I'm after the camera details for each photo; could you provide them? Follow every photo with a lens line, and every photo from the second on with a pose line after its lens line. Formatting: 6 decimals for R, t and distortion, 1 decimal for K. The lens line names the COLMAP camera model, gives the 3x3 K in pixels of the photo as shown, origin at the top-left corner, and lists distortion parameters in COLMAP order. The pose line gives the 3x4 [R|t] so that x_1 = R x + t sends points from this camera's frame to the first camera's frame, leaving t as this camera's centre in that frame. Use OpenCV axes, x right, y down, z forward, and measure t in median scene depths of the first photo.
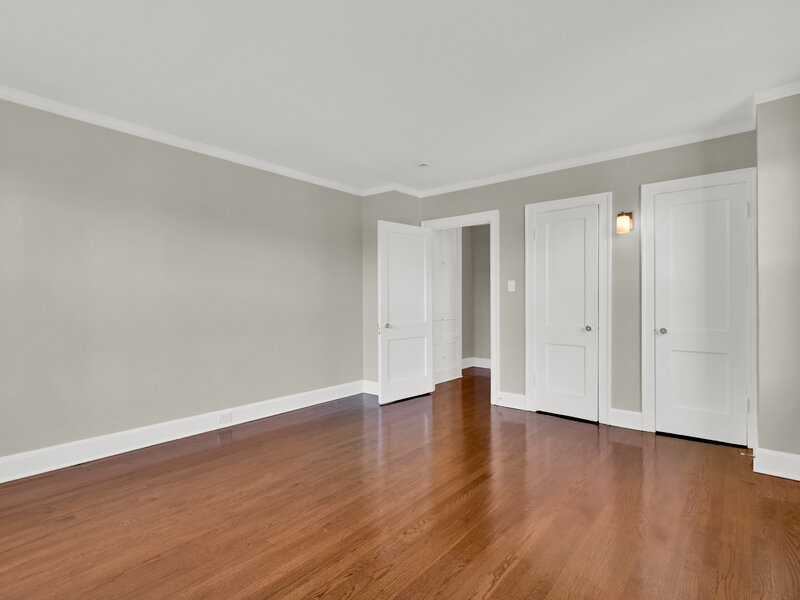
lens RADIAL K [[410.4, 0, 401.8], [0, 410.4, 296.7], [0, 0, 1]] dist [-0.001335, -0.001963]
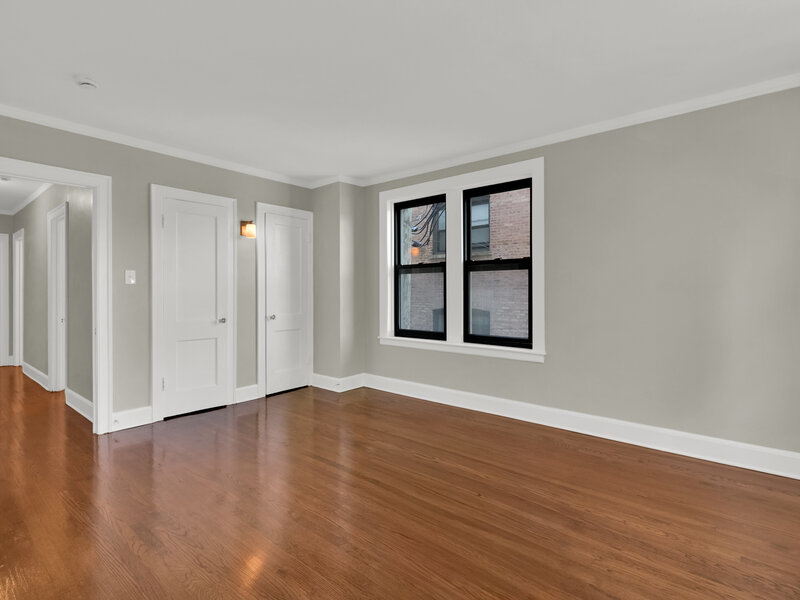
lens RADIAL K [[410.4, 0, 399.9], [0, 410.4, 286.7], [0, 0, 1]] dist [-0.001335, -0.001963]
pose [[-0.006768, 0.012475, 0.999899, -0.629296], [-0.008020, 0.999889, -0.012529, -0.001225], [-0.999945, -0.008104, -0.006667, 0.548890]]
